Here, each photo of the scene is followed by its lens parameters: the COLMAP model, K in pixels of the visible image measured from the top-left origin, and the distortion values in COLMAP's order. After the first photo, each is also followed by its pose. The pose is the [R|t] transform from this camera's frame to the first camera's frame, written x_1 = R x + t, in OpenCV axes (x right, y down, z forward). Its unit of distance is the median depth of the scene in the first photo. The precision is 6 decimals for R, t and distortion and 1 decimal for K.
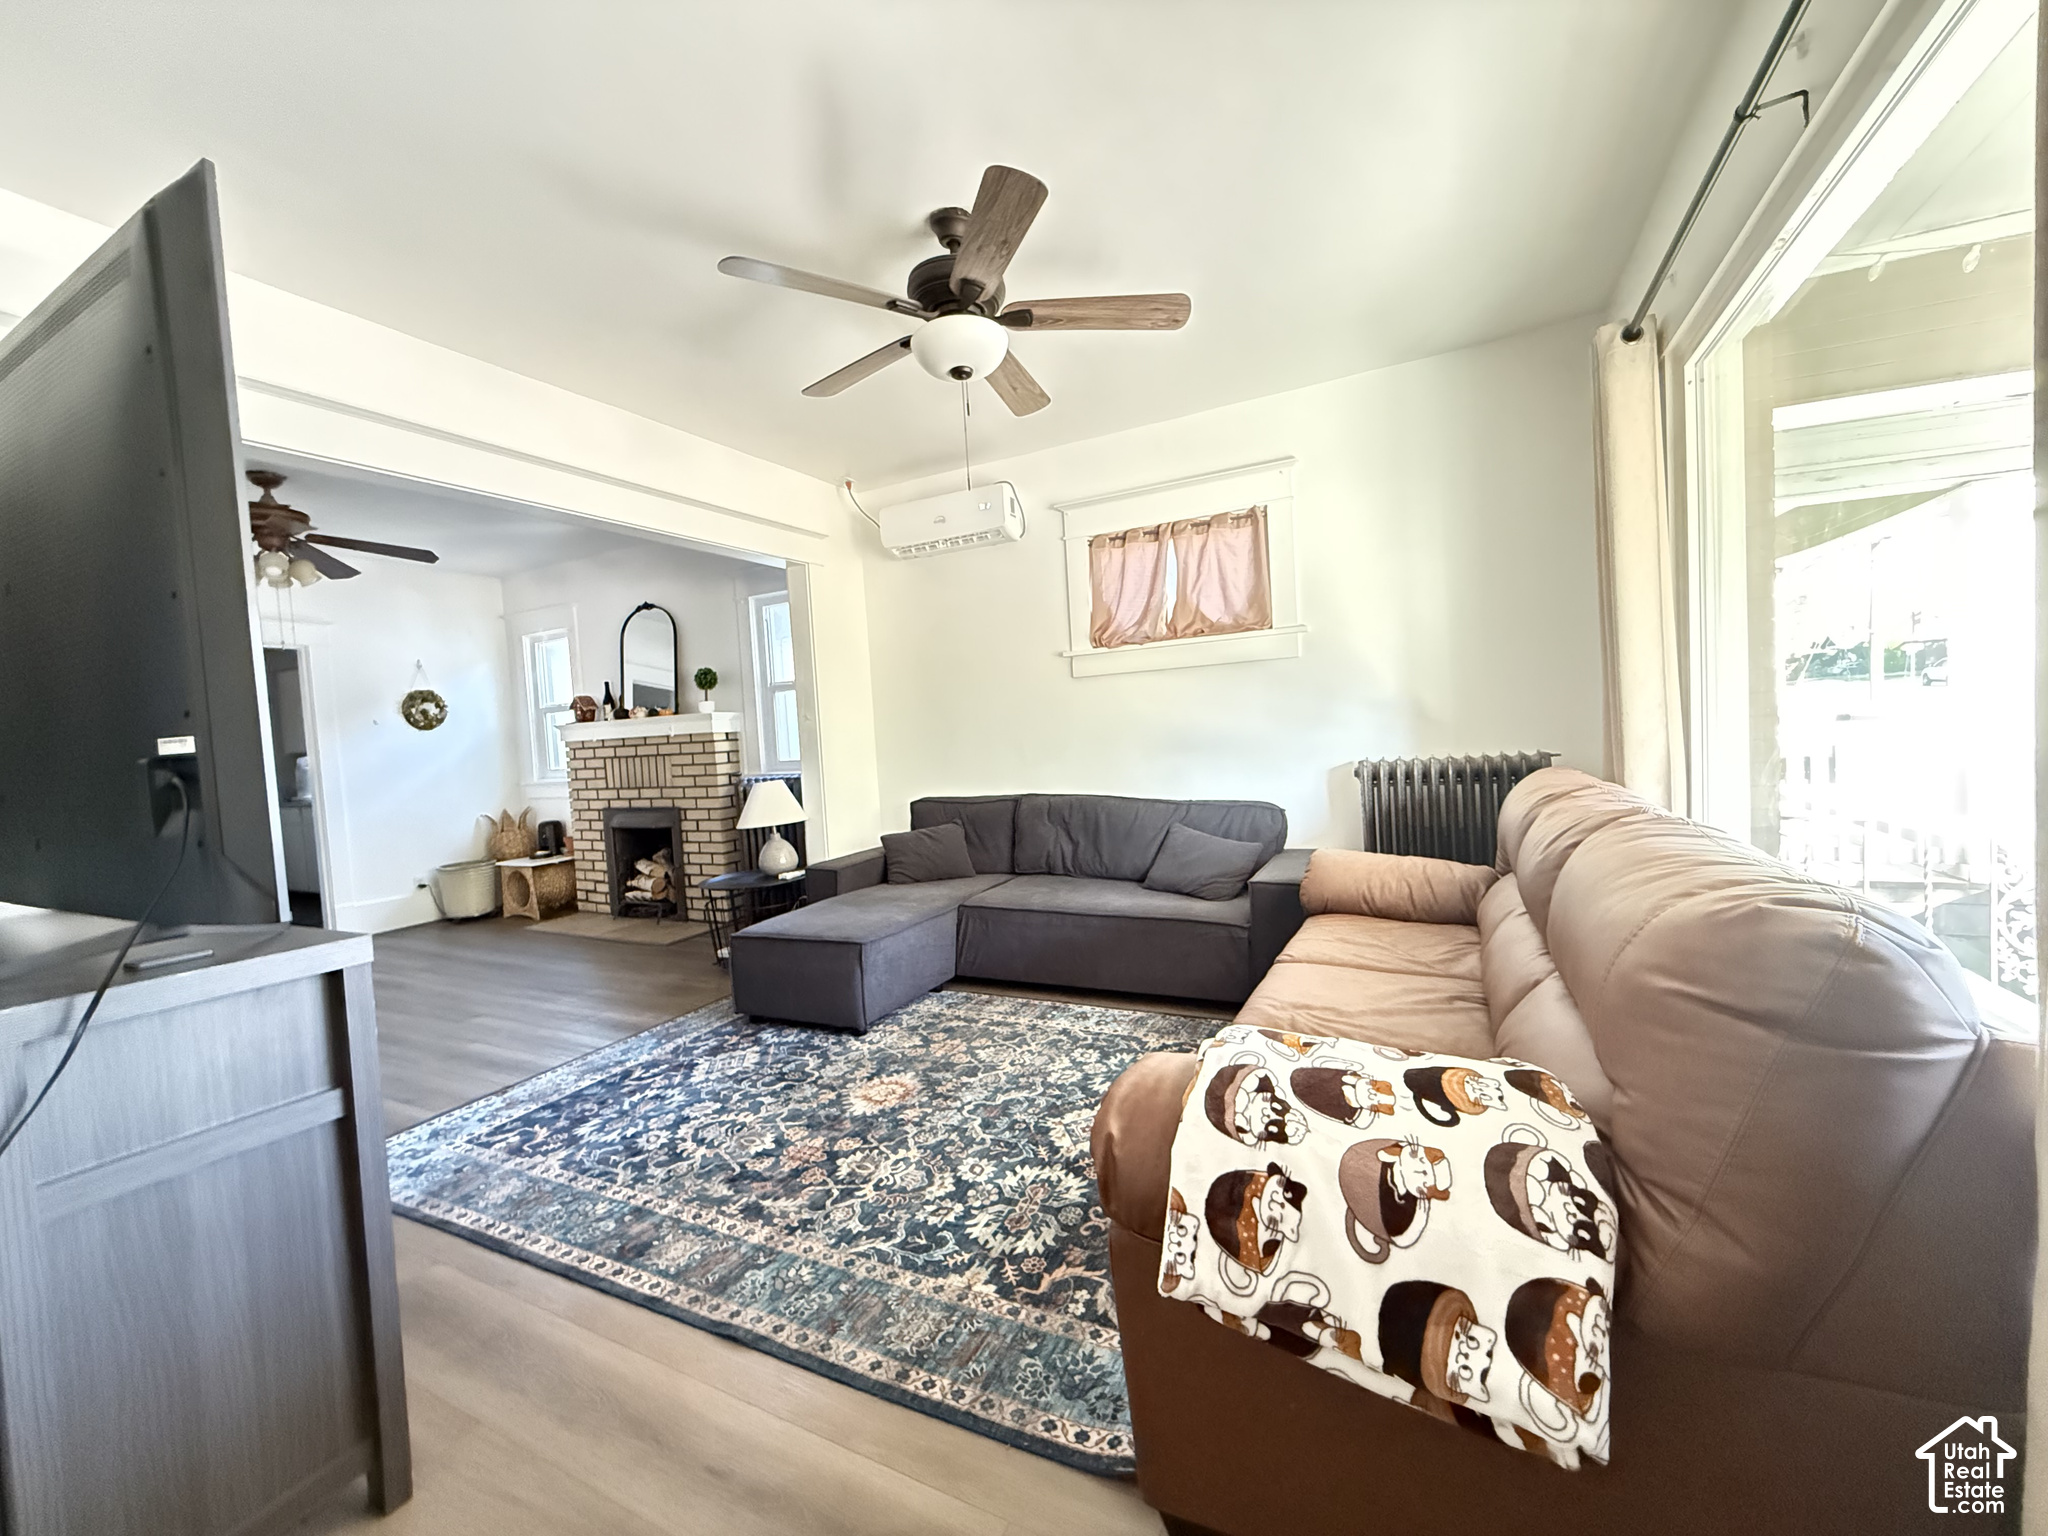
lens RADIAL K [[816.5, 0, 1019.9], [0, 816.5, 763.8], [0, 0, 1]] dist [-0.001669, 0.000075]
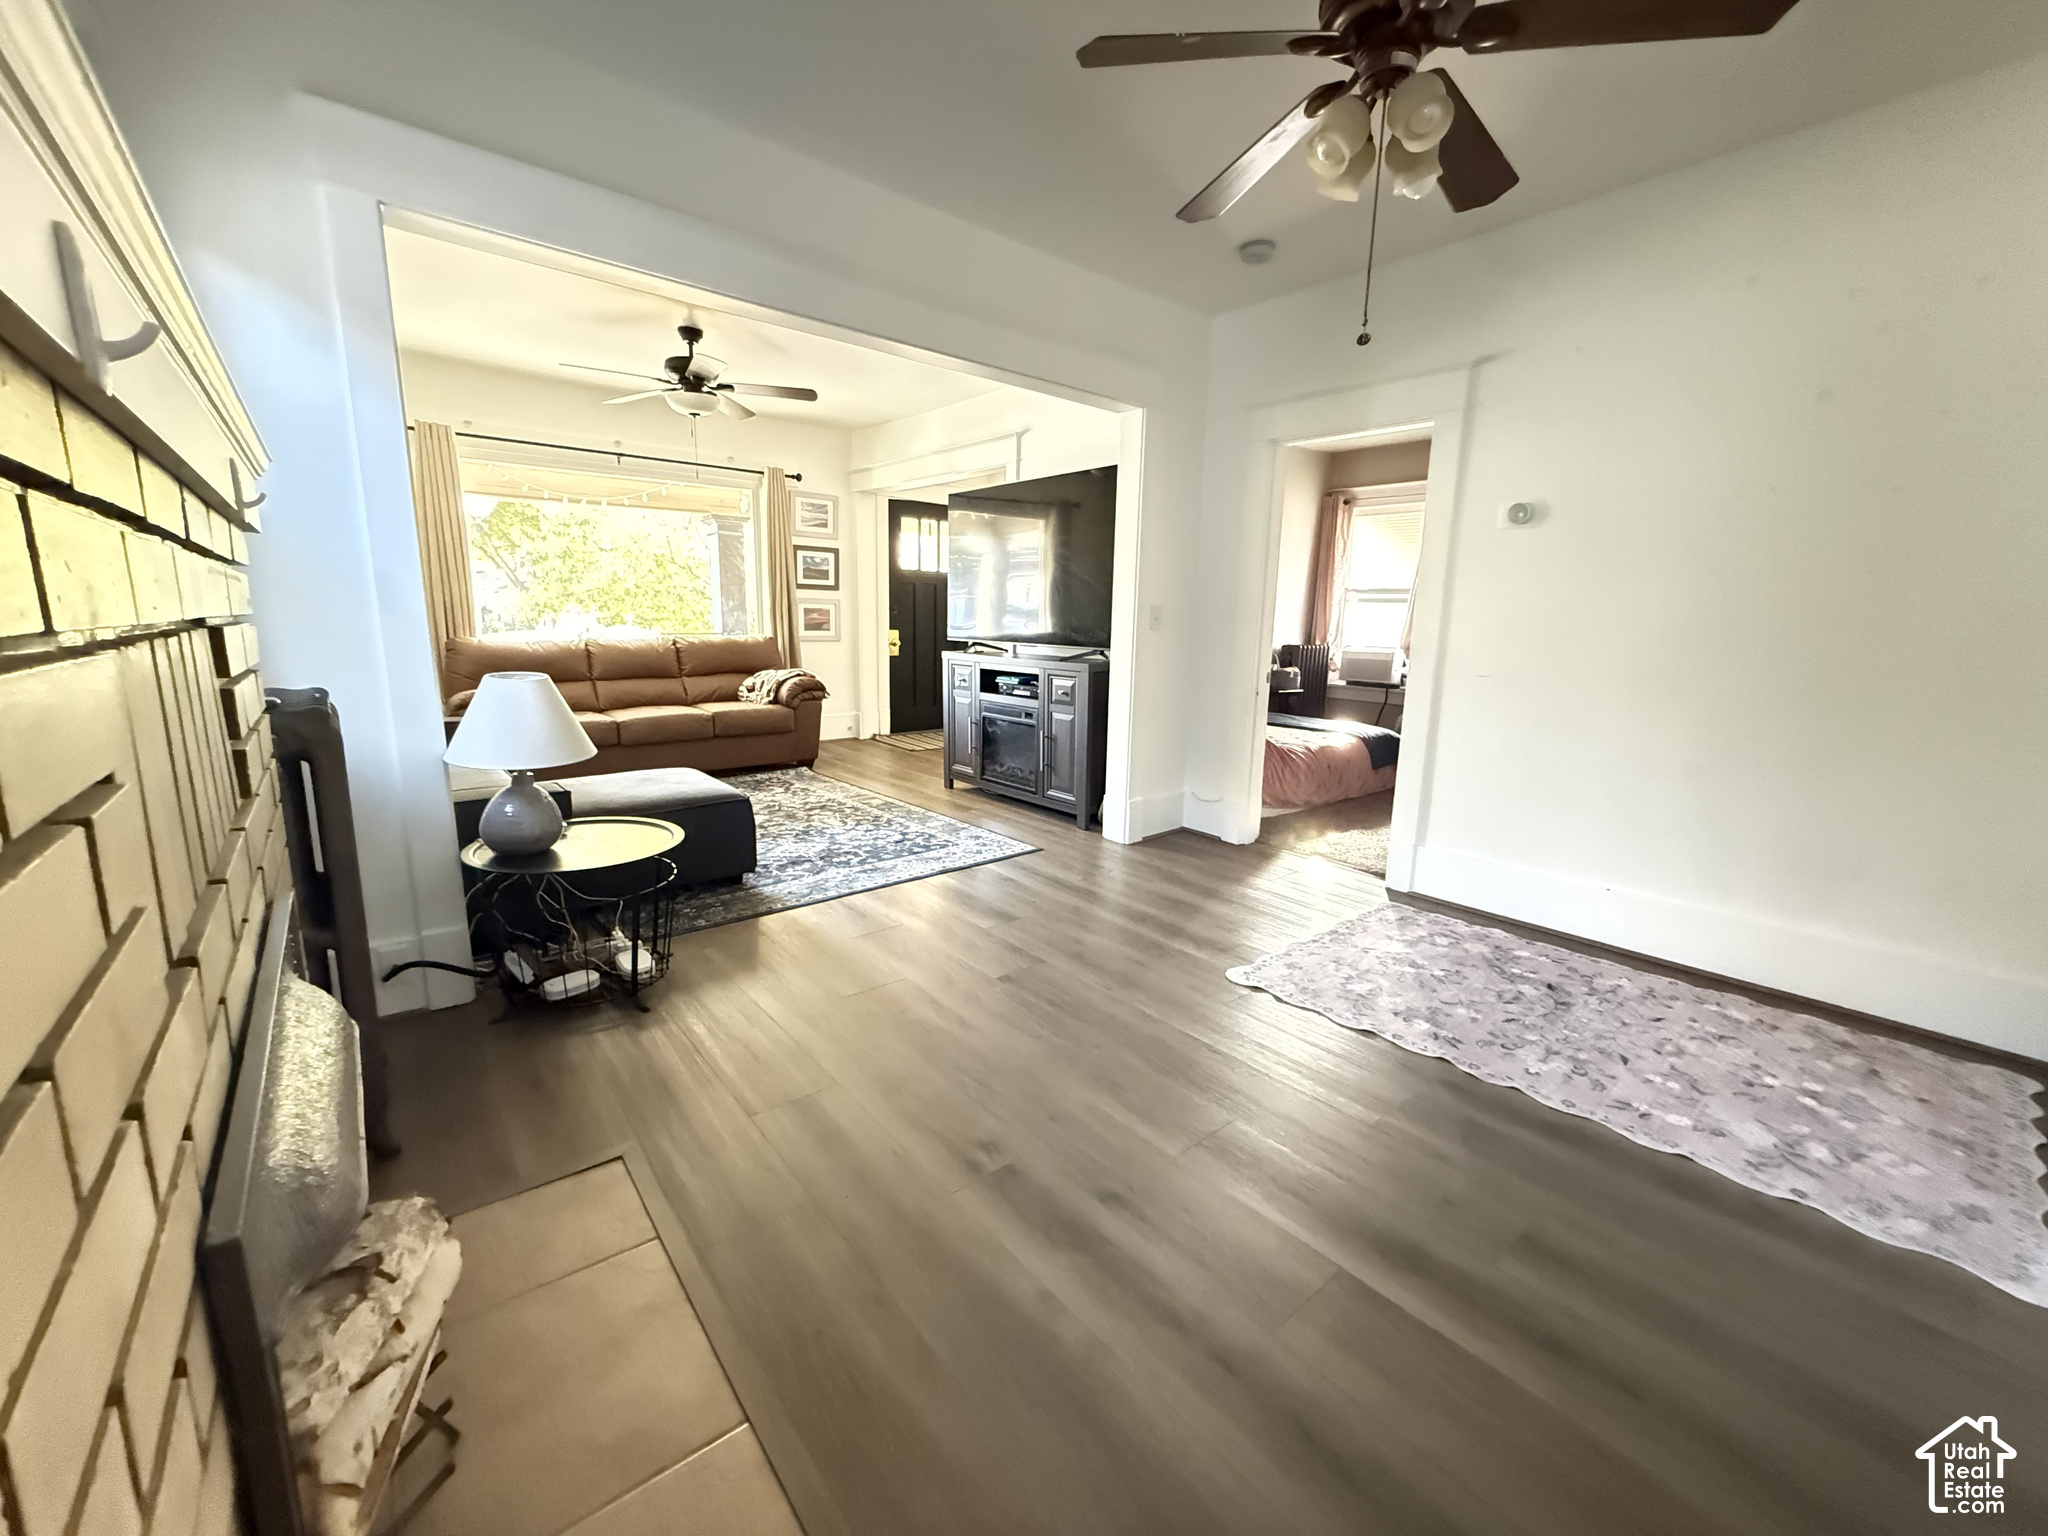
lens RADIAL K [[816.5, 0, 1019.9], [0, 816.5, 763.8], [0, 0, 1]] dist [-0.001669, 0.000075]
pose [[-0.919928, -0.028235, 0.391070, -1.092421], [0.052742, 0.979427, 0.194783, -0.008994], [-0.388524, 0.199812, -0.899513, 1.833816]]
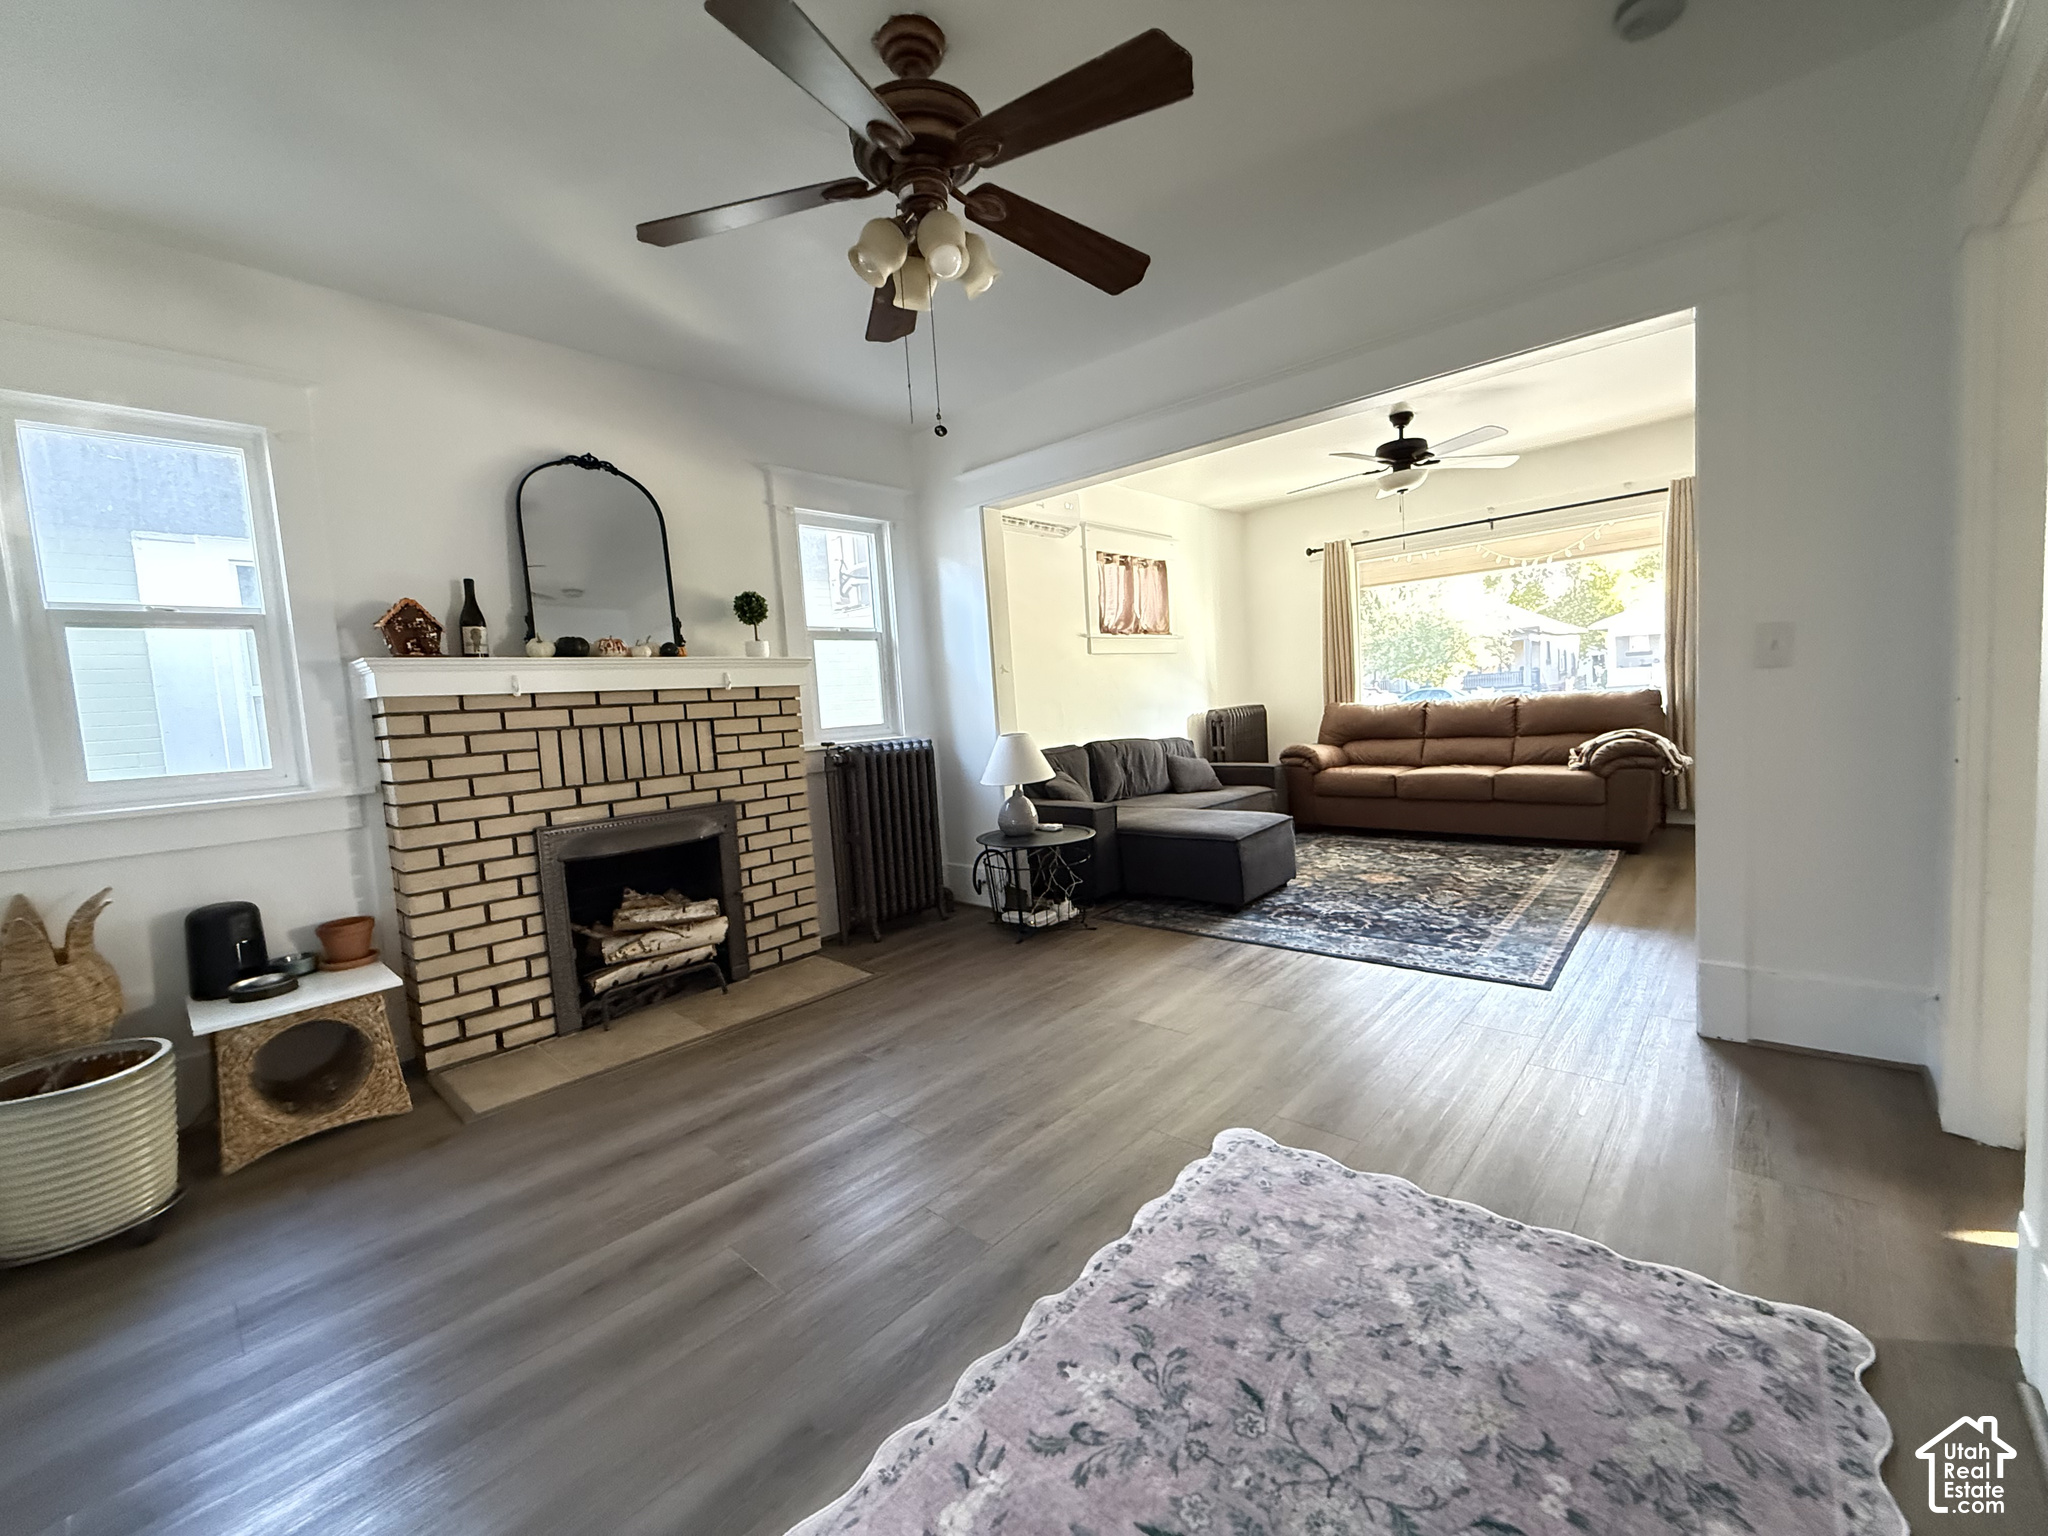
lens RADIAL K [[816.5, 0, 1019.9], [0, 816.5, 763.8], [0, 0, 1]] dist [-0.001669, 0.000075]
pose [[0.262477, -0.032604, 0.964387, -1.628386], [0.088395, 0.996039, 0.009615, 0.063368], [-0.960881, 0.082723, 0.264320, 1.017308]]
